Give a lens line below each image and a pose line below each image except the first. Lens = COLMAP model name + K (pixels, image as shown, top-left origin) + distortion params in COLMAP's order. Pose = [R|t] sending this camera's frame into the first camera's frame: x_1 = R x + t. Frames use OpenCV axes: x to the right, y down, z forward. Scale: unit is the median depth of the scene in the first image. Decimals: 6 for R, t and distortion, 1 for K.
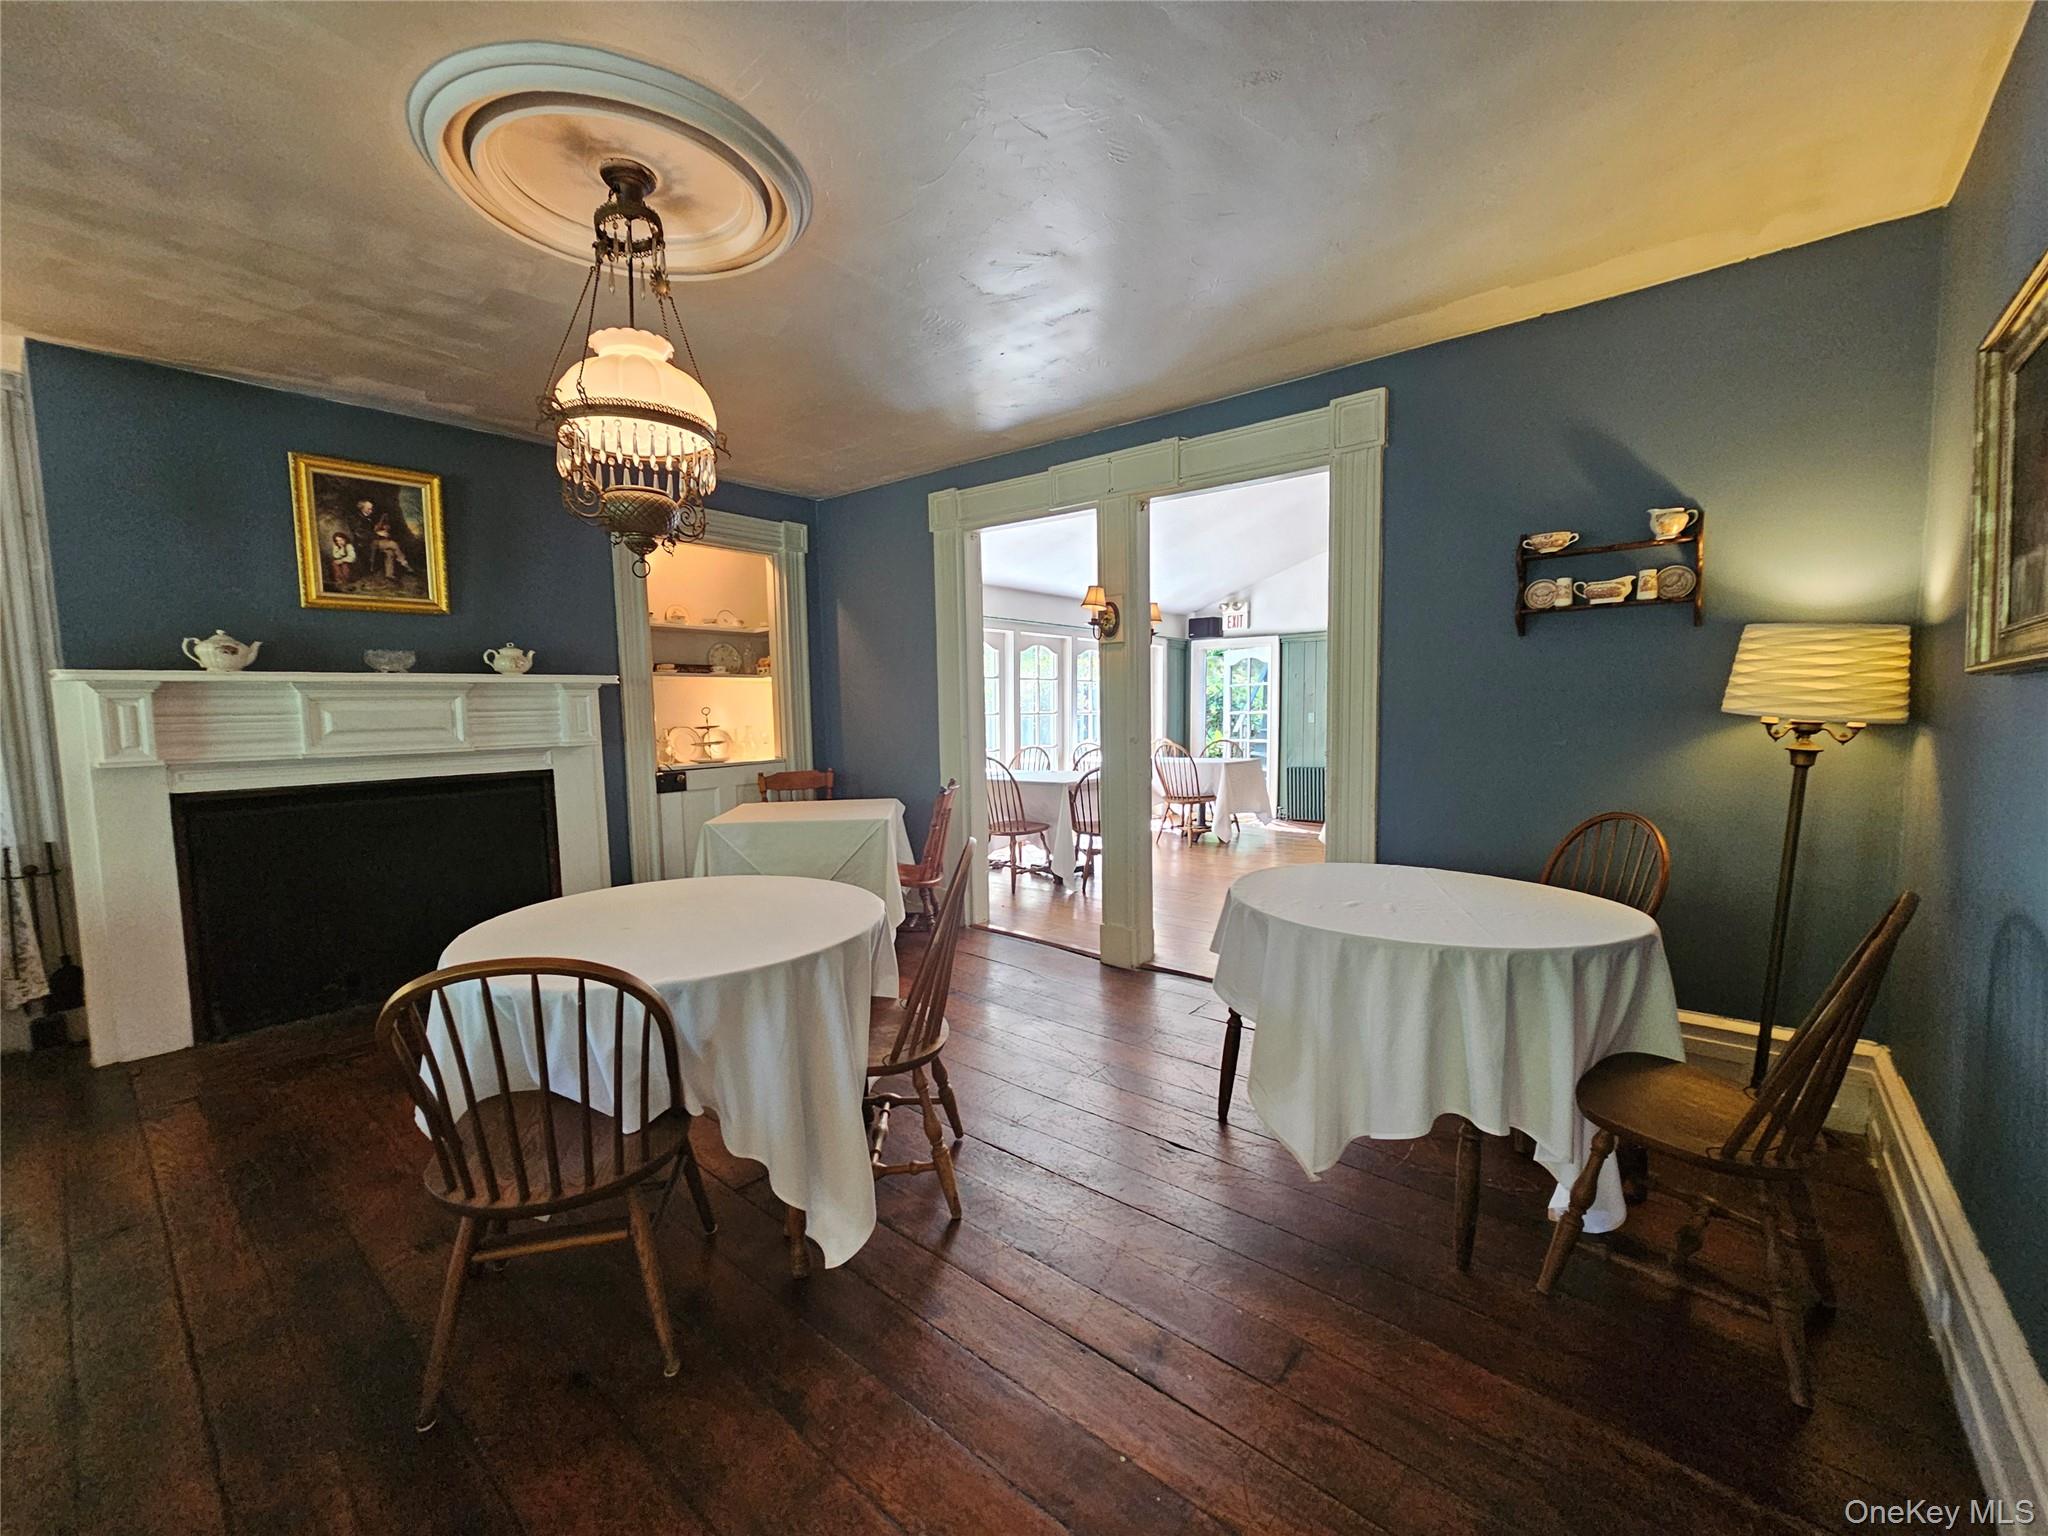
lens RADIAL K [[836.5, 0, 1017.7], [0, 836.5, 775.4], [0, 0, 1]] dist [0.003815, -0.002004]
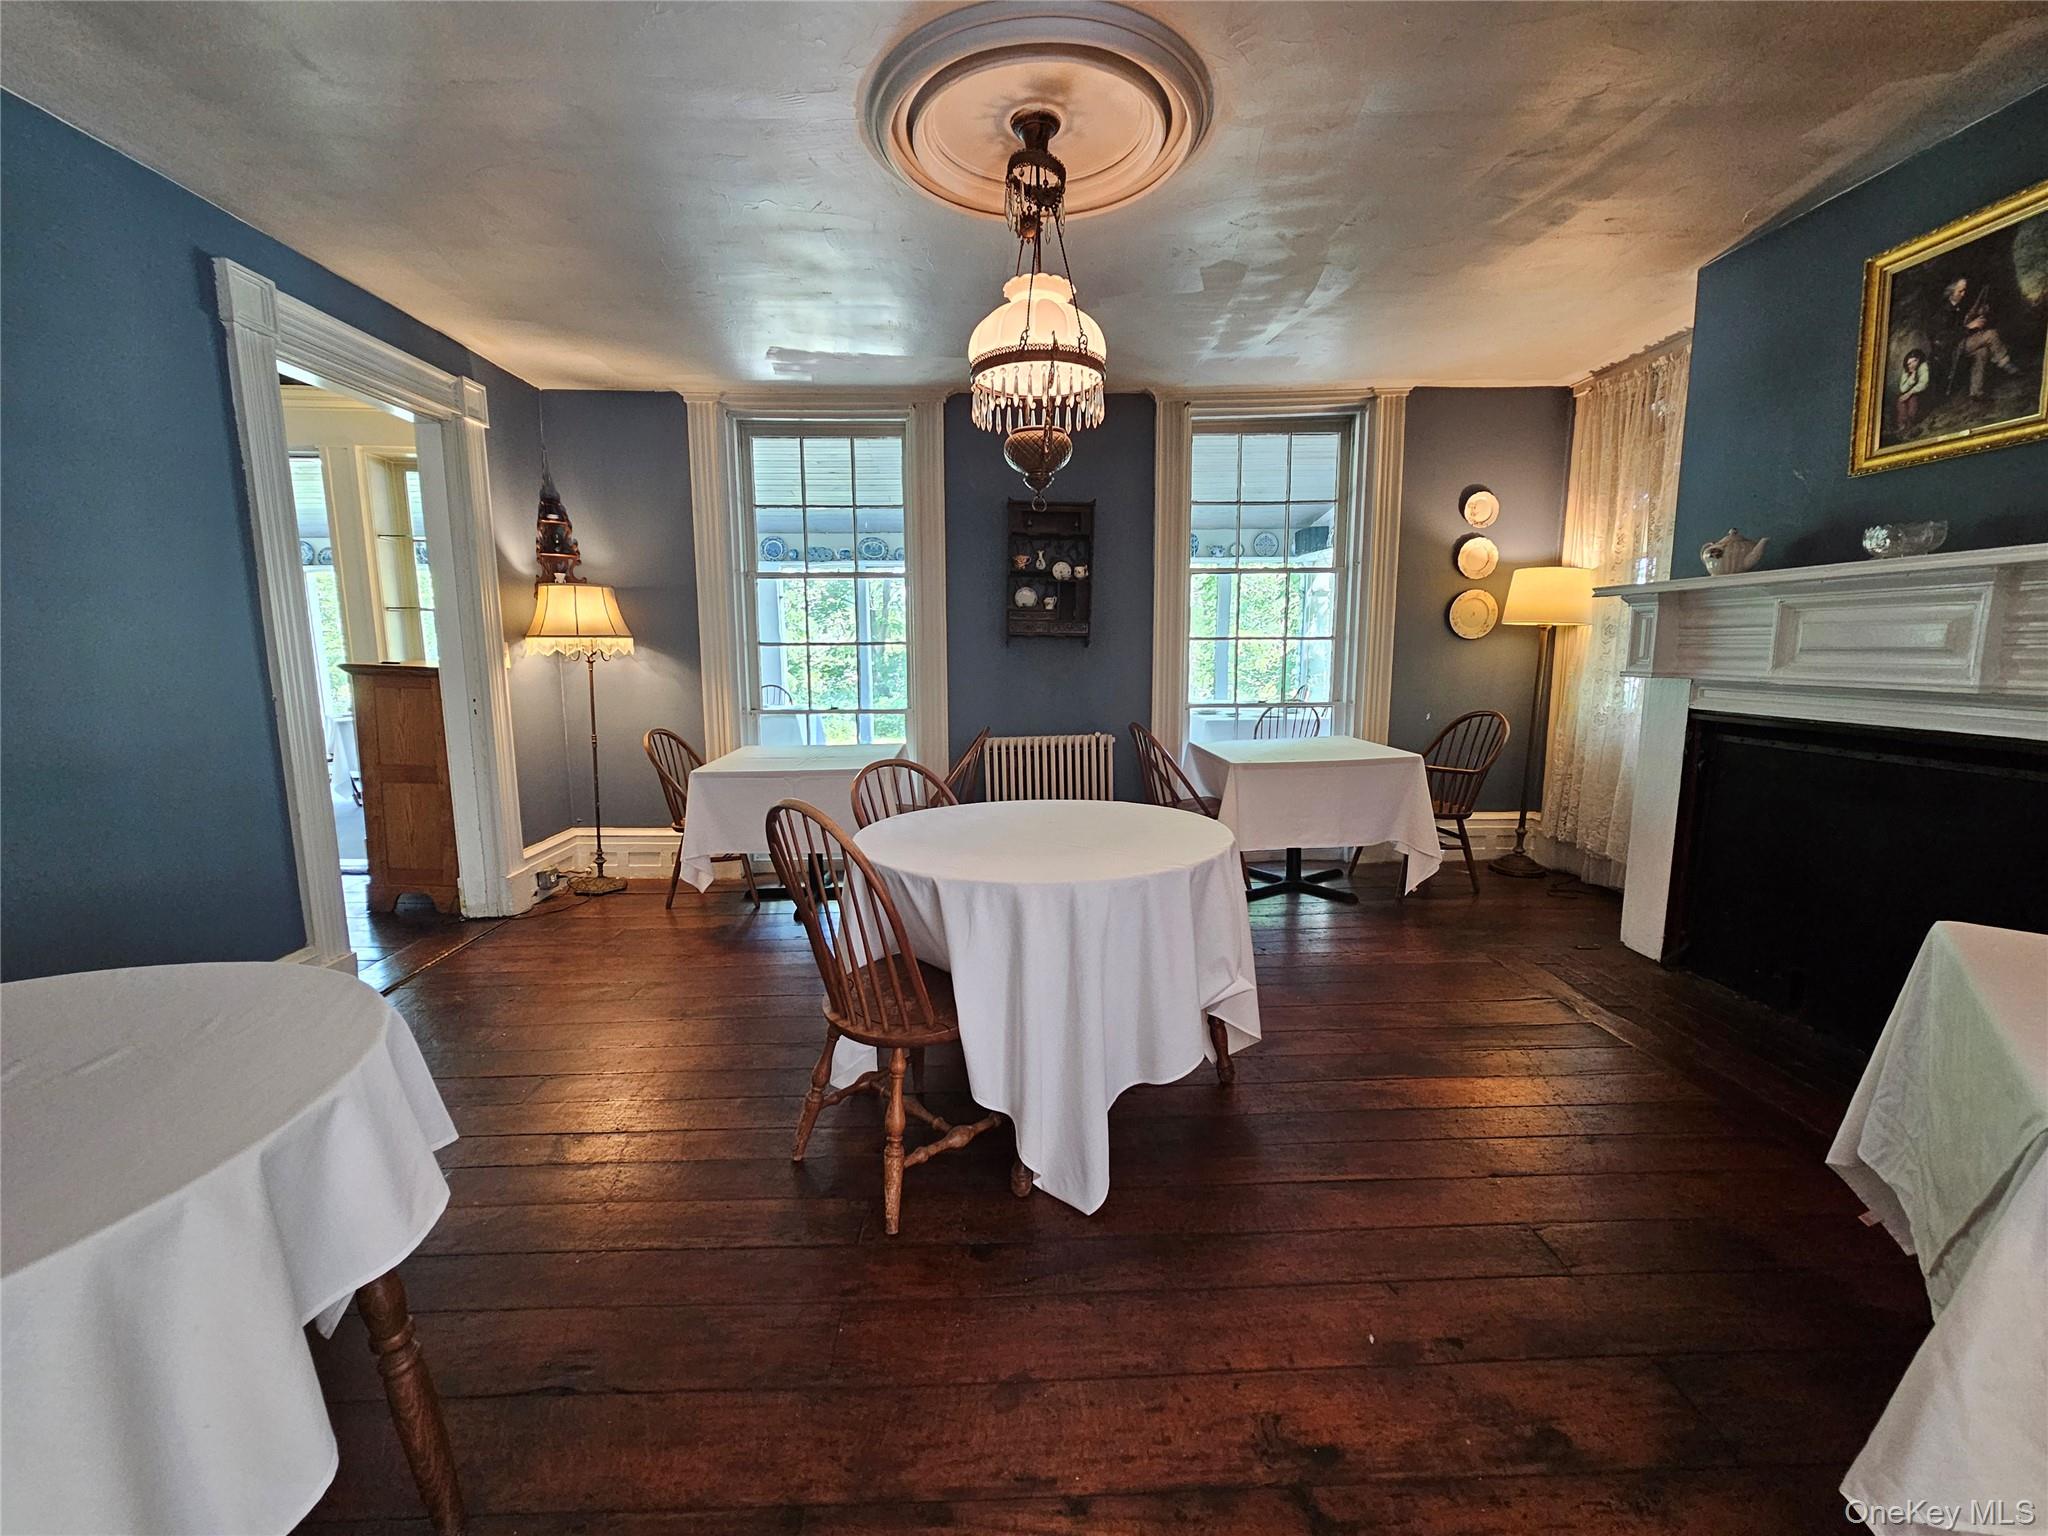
lens RADIAL K [[836.5, 0, 1022.4], [0, 836.5, 756.4], [0, 0, 1]] dist [0.003815, -0.002004]
pose [[-0.742864, 0.106931, -0.660847, 0.186384], [-0.039354, 0.978478, 0.202564, -0.080025], [0.668285, 0.176485, -0.722668, 1.048862]]
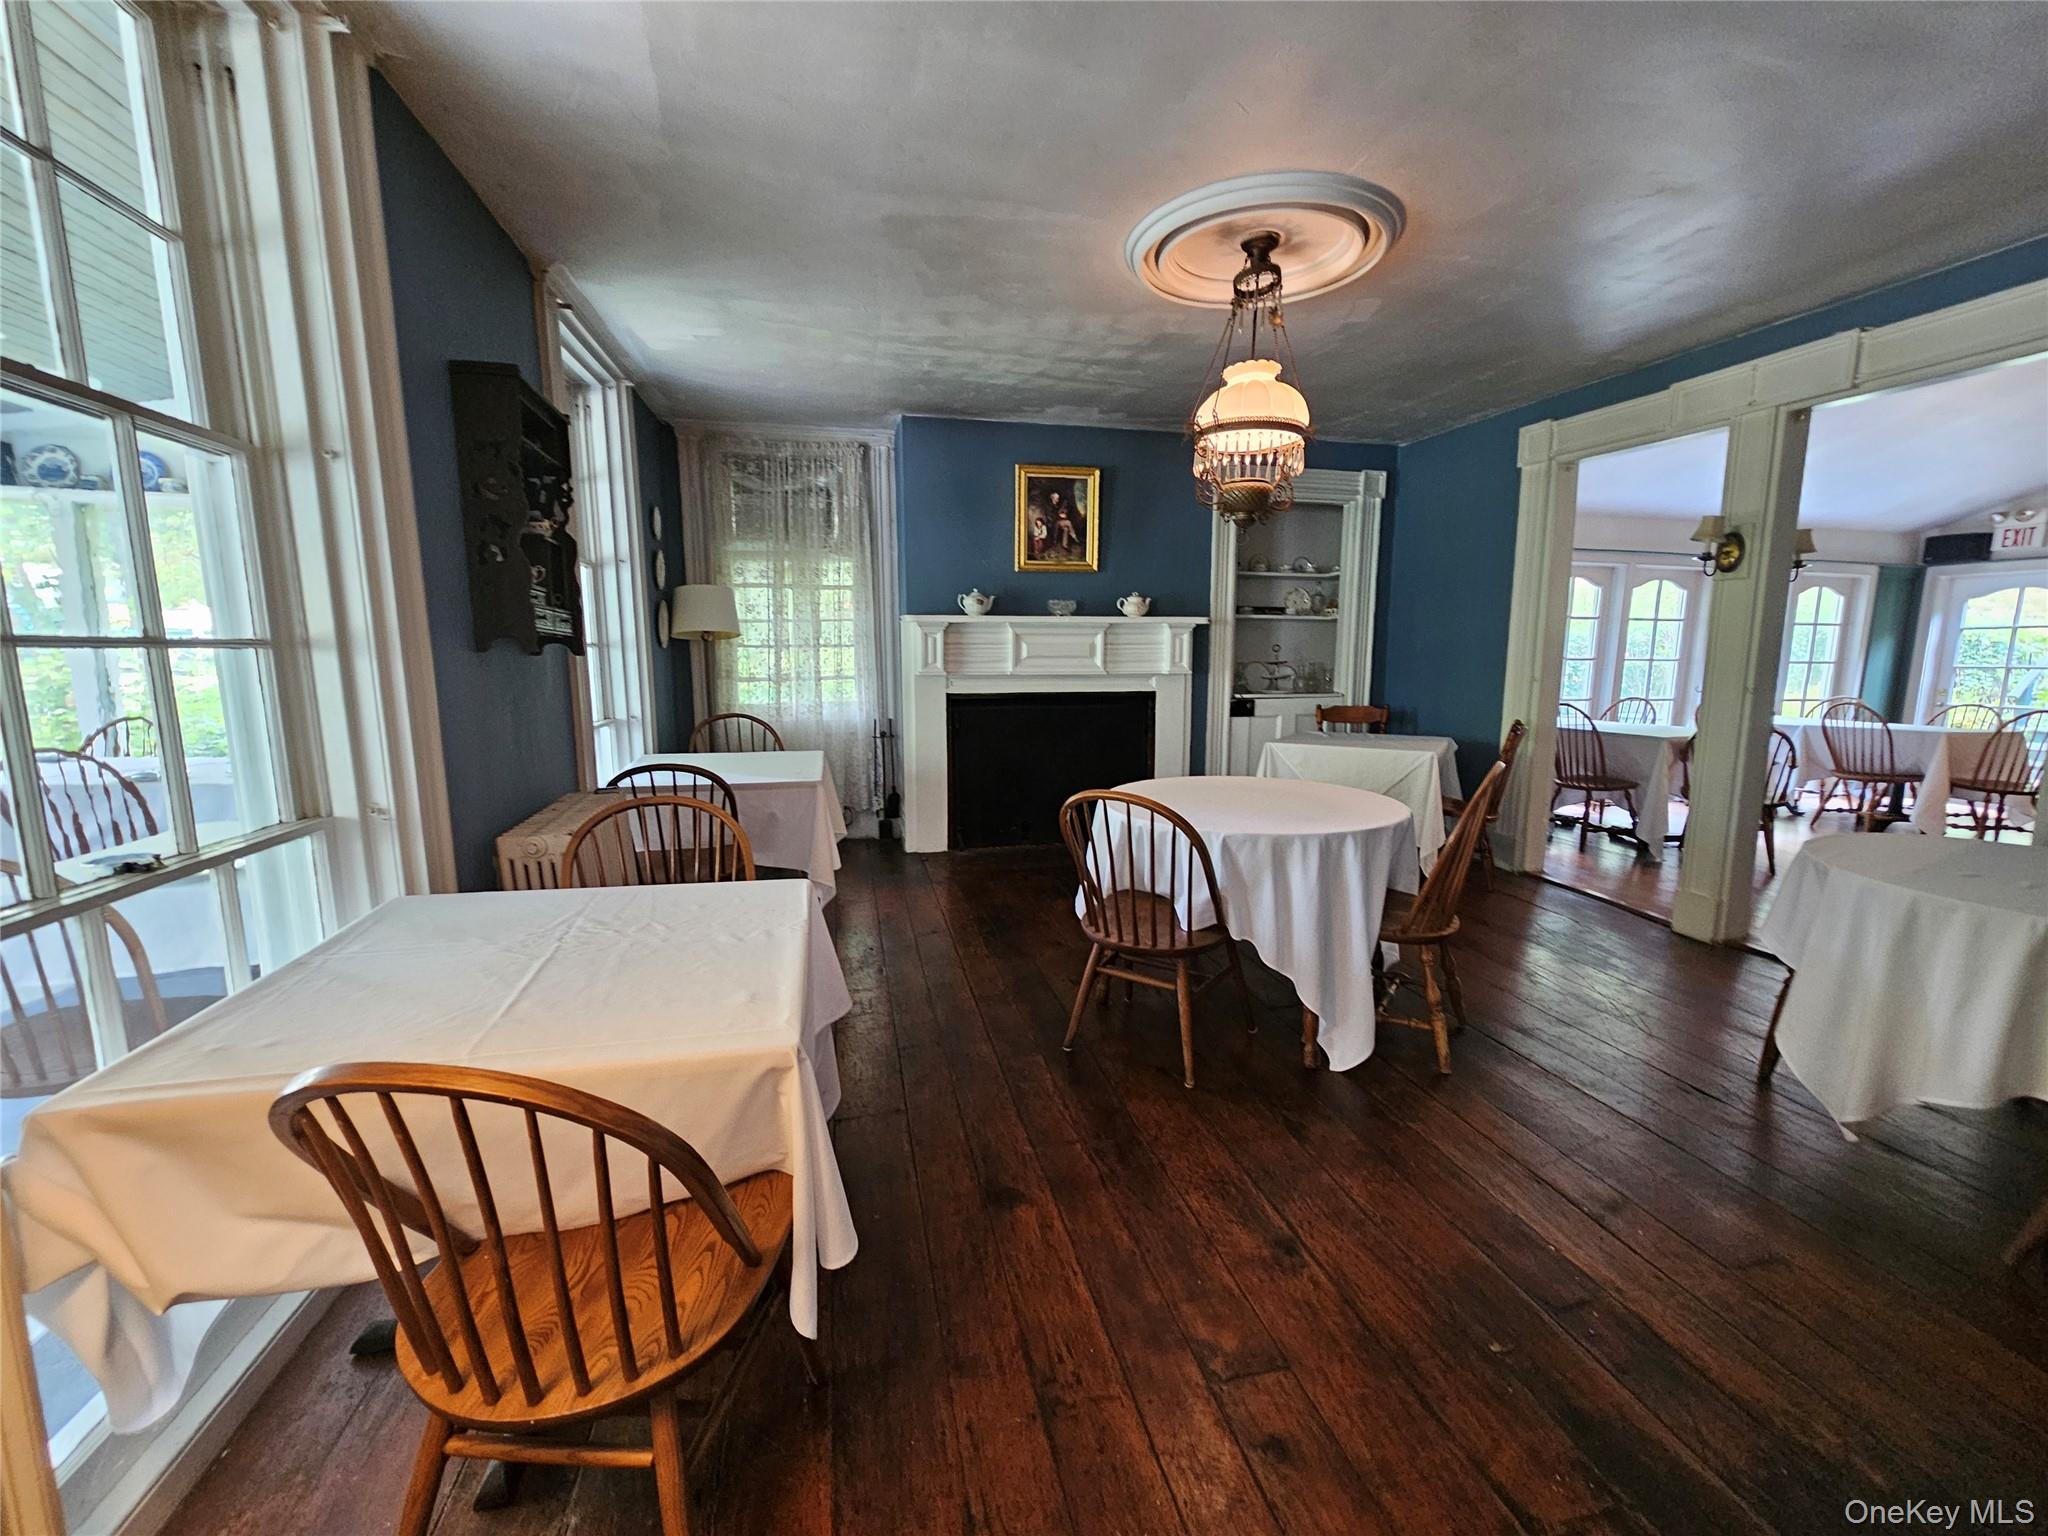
lens RADIAL K [[836.5, 0, 1031.6], [0, 836.5, 769.1], [0, 0, 1]] dist [0.003815, -0.002004]
pose [[0.805108, 0.103182, -0.584084, 0.058214], [-0.066443, 0.994244, 0.084054, 0.017825], [0.589395, -0.028864, 0.807330, -0.170049]]
